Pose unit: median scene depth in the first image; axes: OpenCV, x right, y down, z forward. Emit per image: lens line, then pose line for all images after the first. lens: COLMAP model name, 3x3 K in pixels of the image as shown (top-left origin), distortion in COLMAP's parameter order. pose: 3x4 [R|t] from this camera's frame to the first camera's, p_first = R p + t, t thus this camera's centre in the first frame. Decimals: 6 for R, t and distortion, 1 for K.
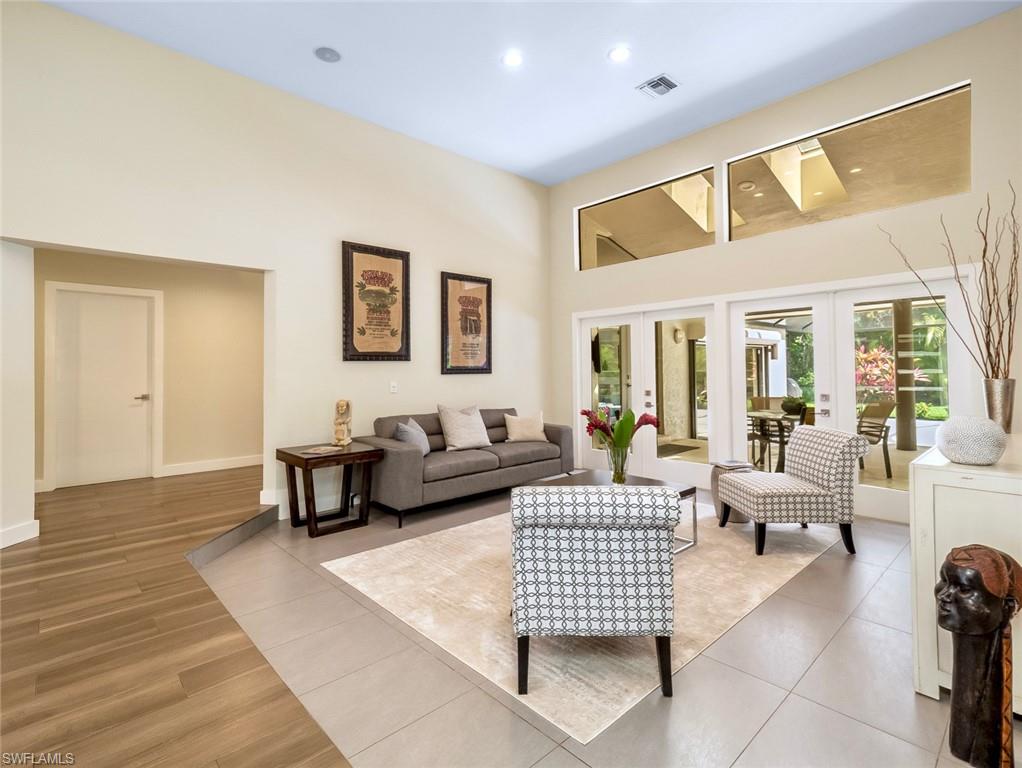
lens RADIAL K [[501.1, 0, 510.0], [0, 501.1, 361.8], [0, 0, 1]] dist [0.024244, 0.000422]
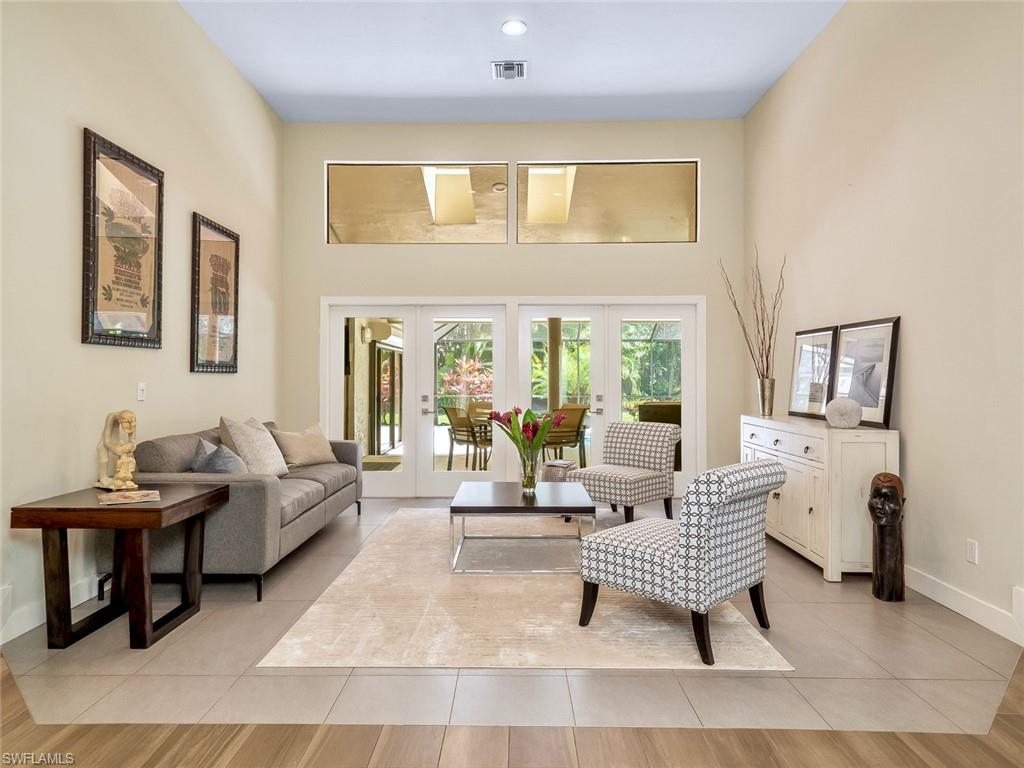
lens RADIAL K [[625.7, 0, 512.0], [0, 625.7, 384.0], [0, 0, 1]] dist [-0.000976, -0.000160]
pose [[0.689201, 0.005659, 0.724548, -0.474163], [-0.021188, 0.999699, 0.012347, 0.023534], [-0.724260, -0.023861, 0.689114, 0.162002]]
